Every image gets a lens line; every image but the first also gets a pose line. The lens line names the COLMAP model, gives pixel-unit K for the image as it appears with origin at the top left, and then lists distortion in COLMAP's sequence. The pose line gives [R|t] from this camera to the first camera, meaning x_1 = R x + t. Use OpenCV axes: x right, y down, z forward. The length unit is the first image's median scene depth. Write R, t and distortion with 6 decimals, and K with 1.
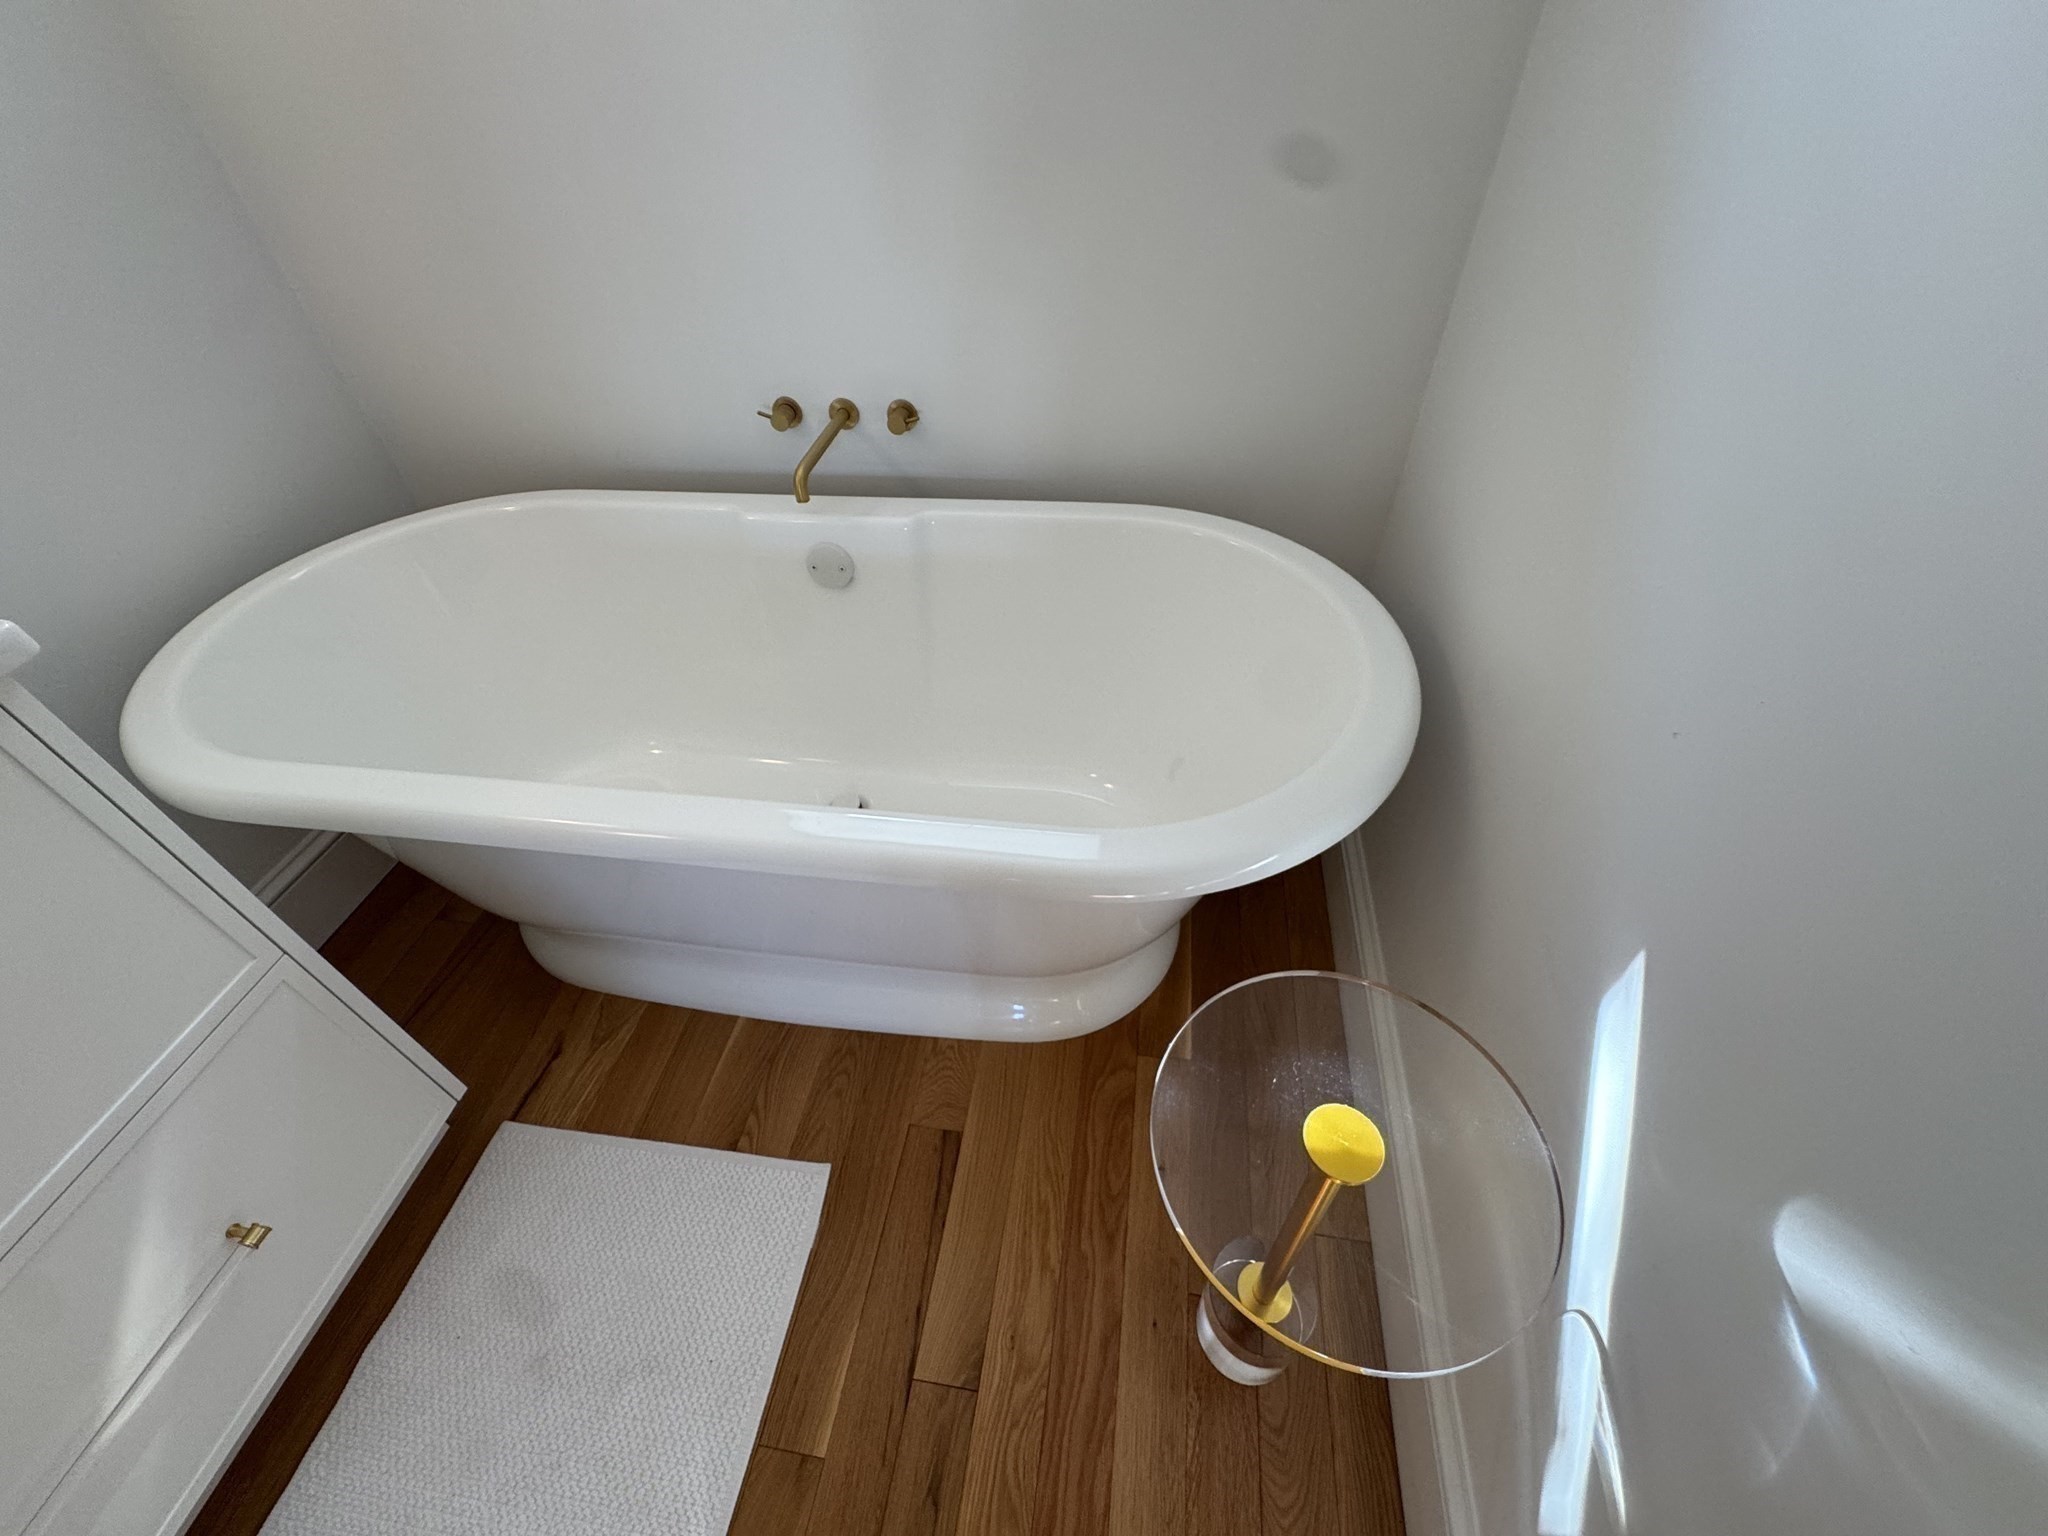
lens RADIAL K [[823.7, 0, 1019.0], [0, 823.7, 761.2], [0, 0, 1]] dist [0.002839, -0.000409]
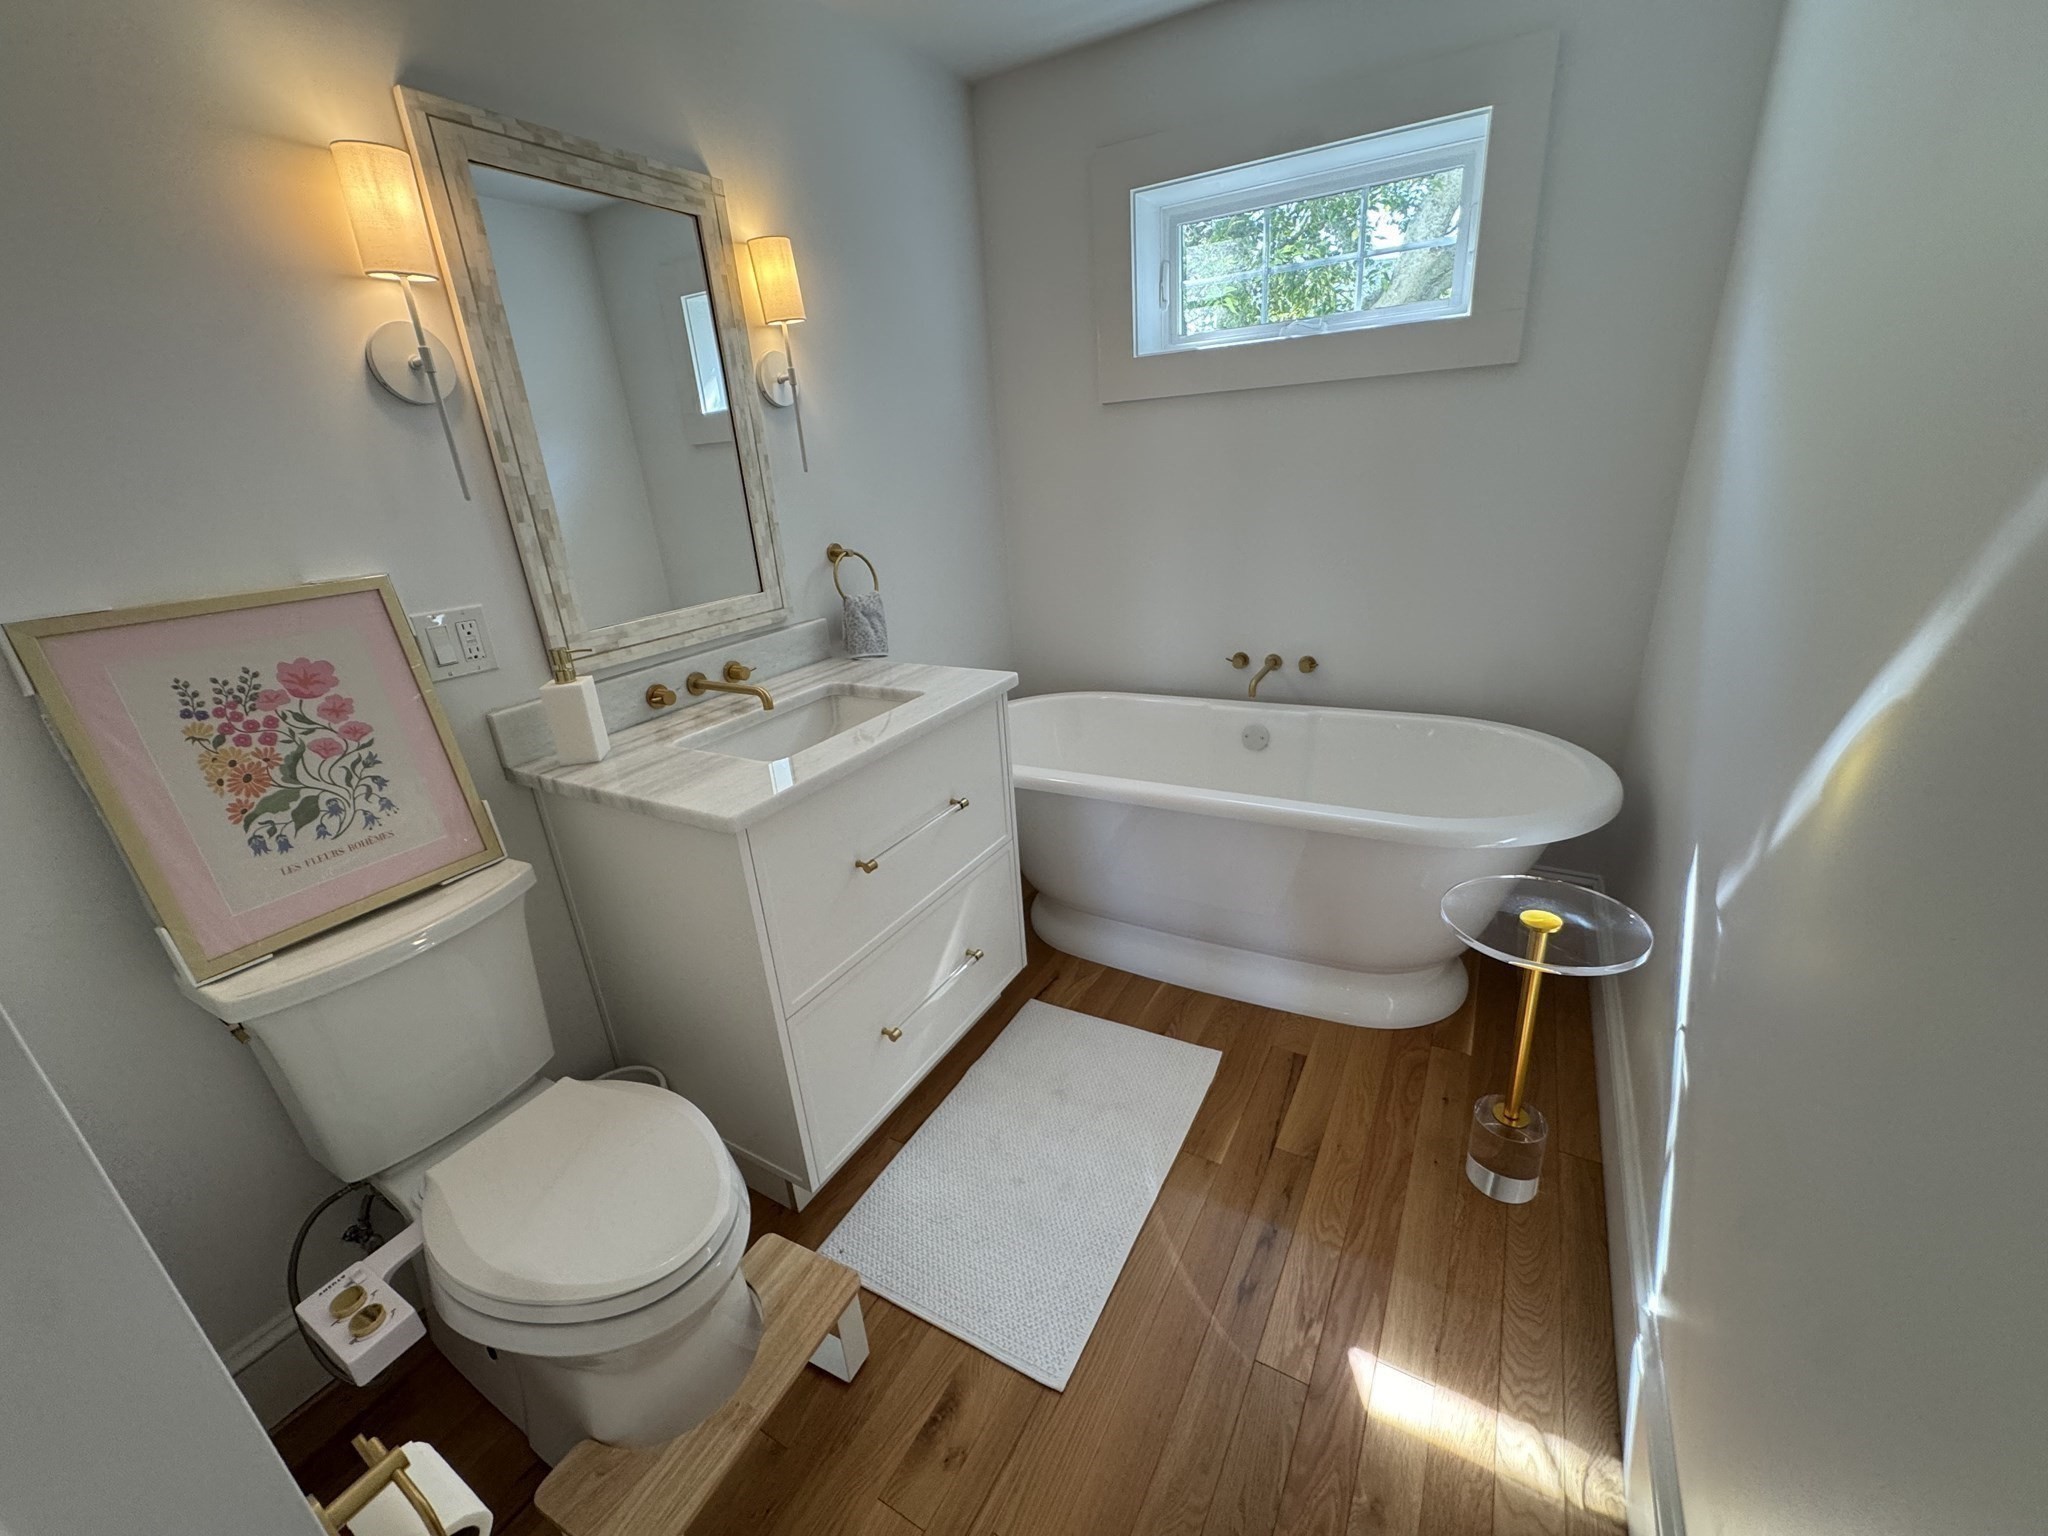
lens RADIAL K [[823.7, 0, 1031.7], [0, 823.7, 769.2], [0, 0, 1]] dist [0.002839, -0.000409]
pose [[0.936014, 0.100451, -0.337325, -0.085841], [-0.219017, 0.916477, -0.334815, 0.595750], [0.275518, 0.387272, 0.879836, -0.750010]]
